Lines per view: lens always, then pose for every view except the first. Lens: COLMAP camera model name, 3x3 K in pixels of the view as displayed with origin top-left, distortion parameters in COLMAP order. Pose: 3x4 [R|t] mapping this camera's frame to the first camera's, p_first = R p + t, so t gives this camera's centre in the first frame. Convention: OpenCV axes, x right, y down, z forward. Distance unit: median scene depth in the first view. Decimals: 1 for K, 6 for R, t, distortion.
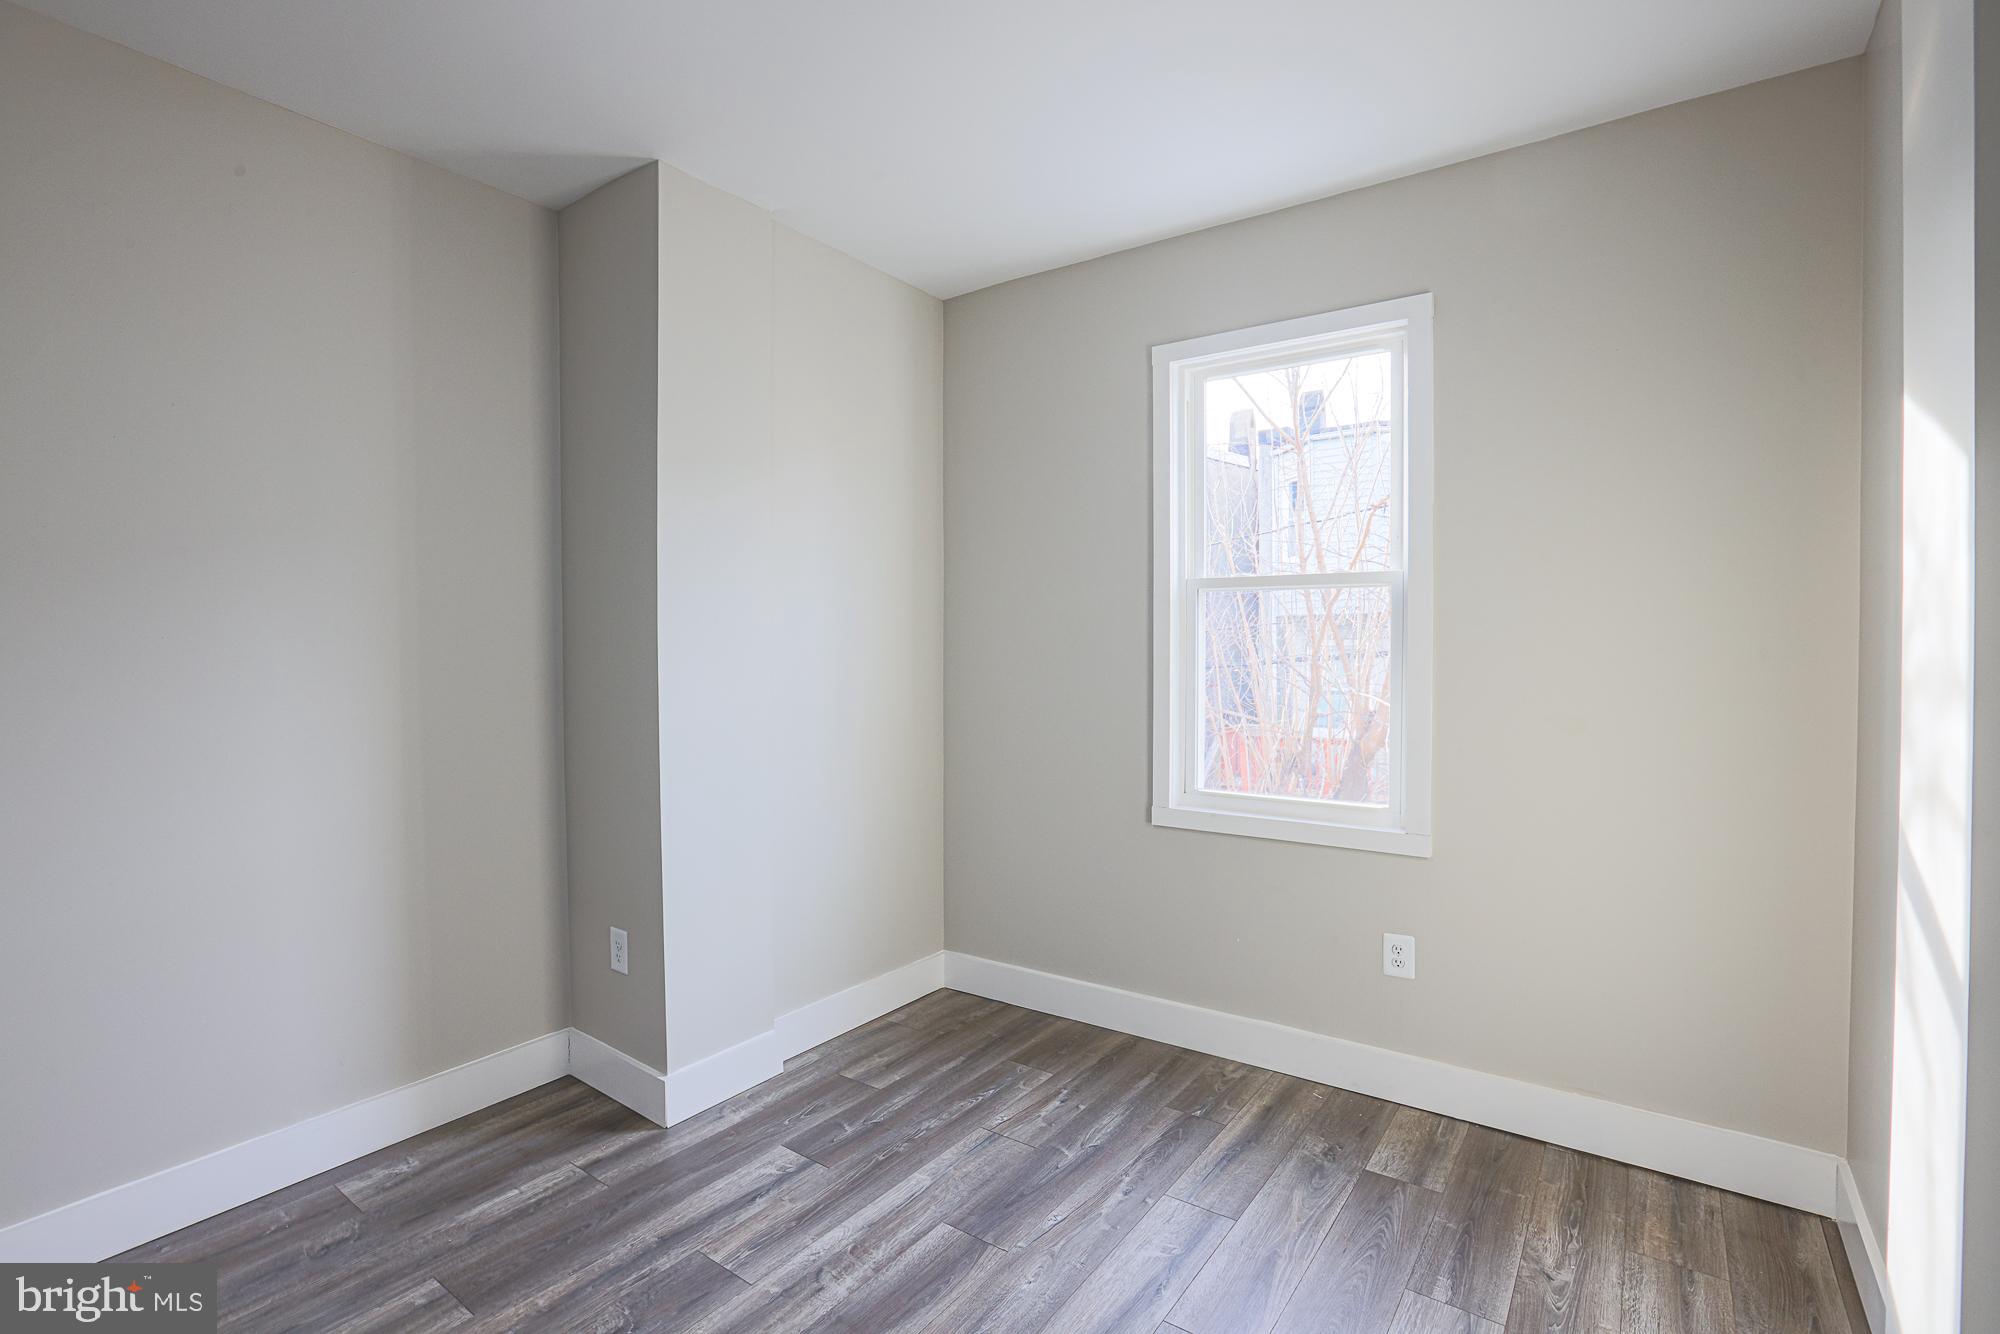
lens RADIAL K [[920.2, 0, 1000.0], [0, 920.2, 672.9], [0, 0, 1]] dist [-0.023483, 0.002250]
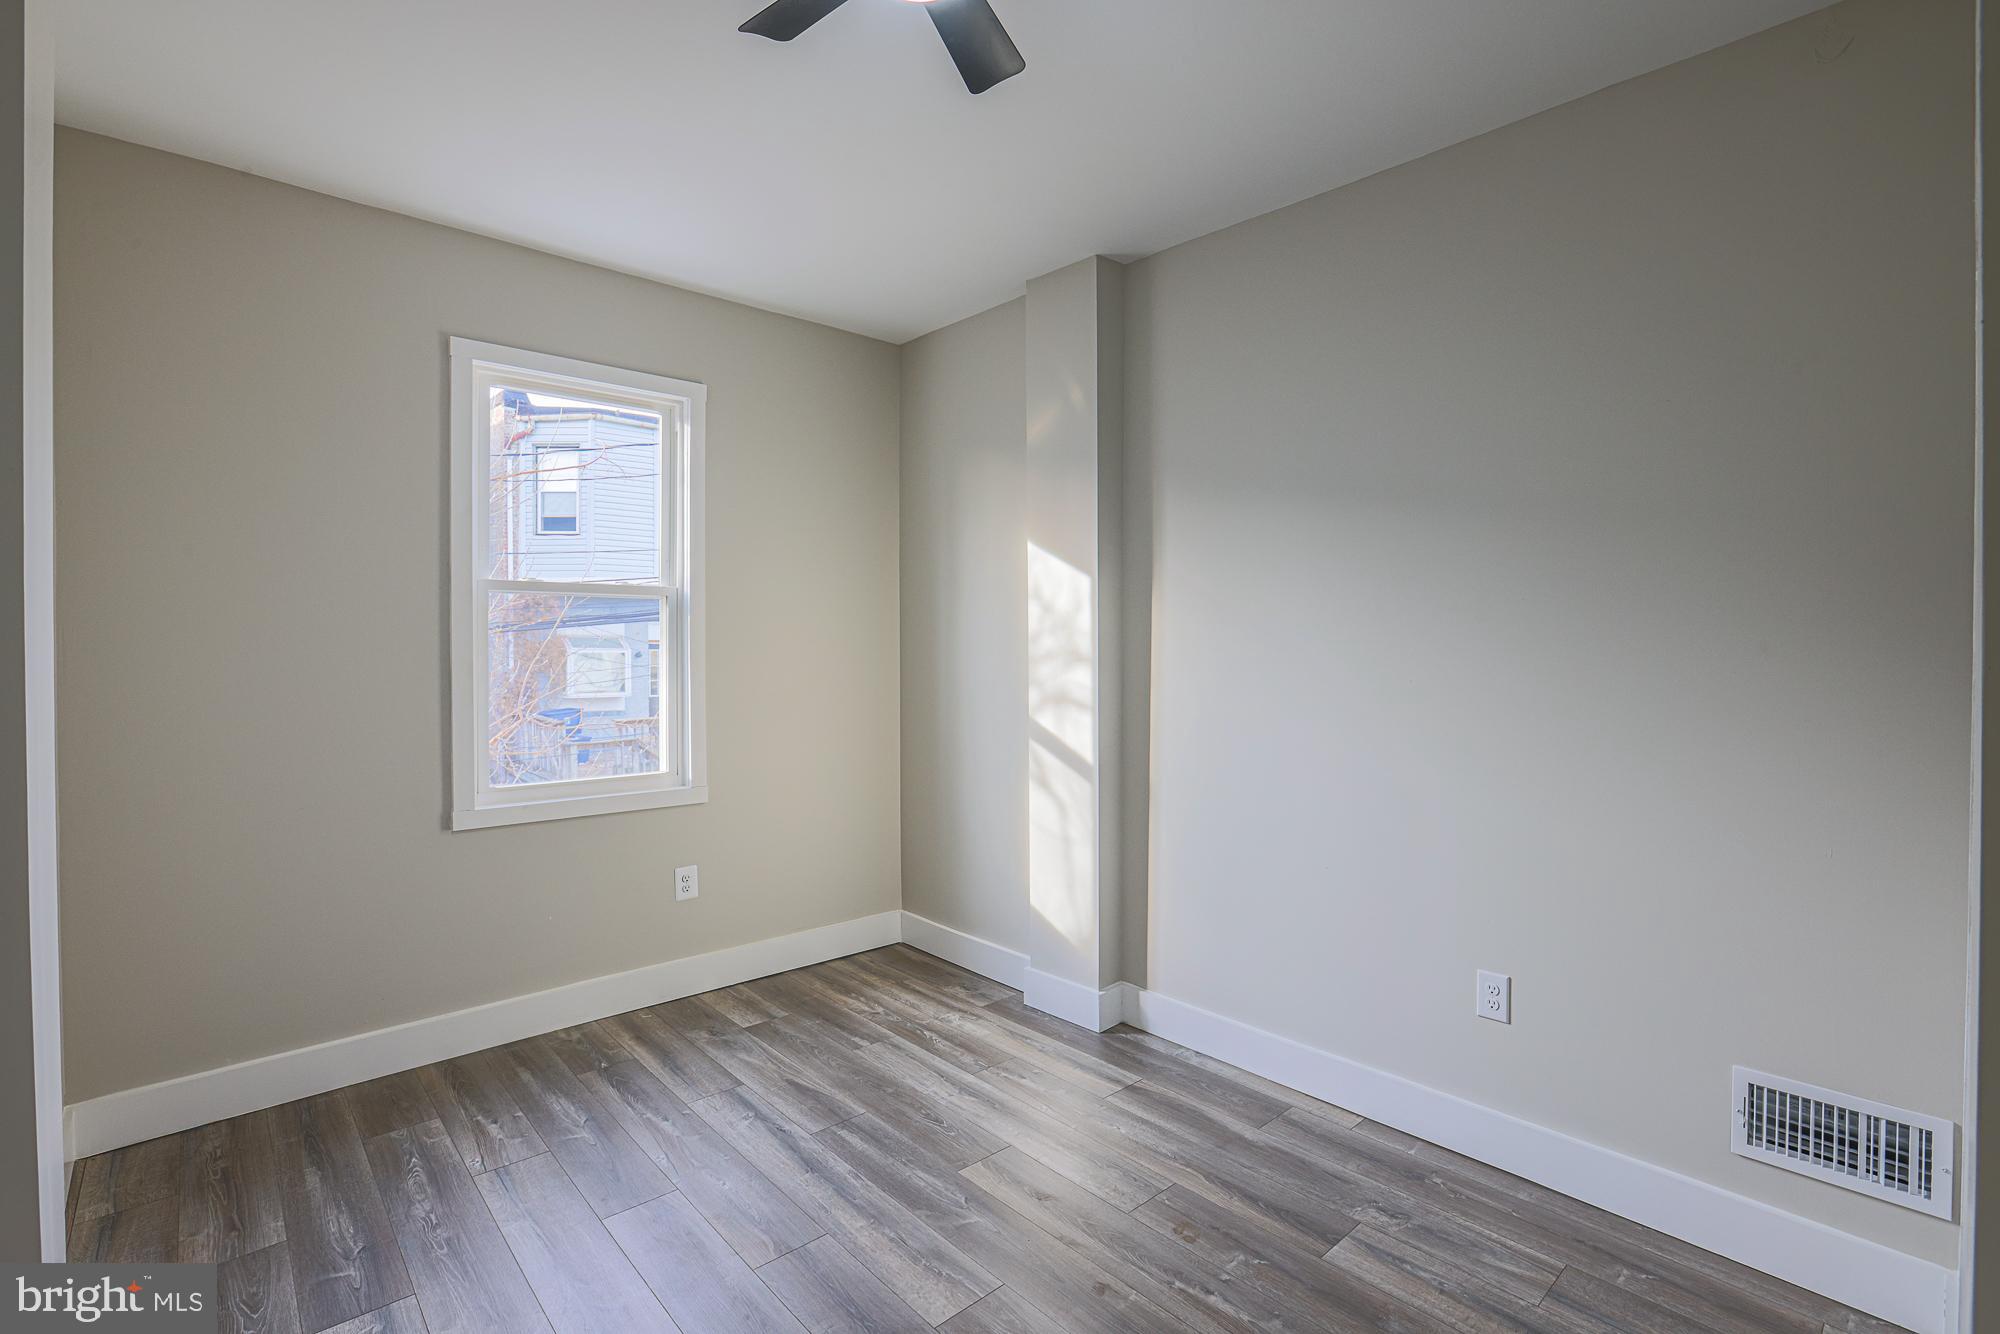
lens RADIAL K [[920.2, 0, 1007.0], [0, 920.2, 658.6], [0, 0, 1]] dist [-0.023483, 0.002250]
pose [[0.209889, -0.010332, 0.977671, -0.760491], [0.028667, 0.999579, 0.004409, -0.002698], [-0.977305, 0.027102, 0.210097, 0.277037]]
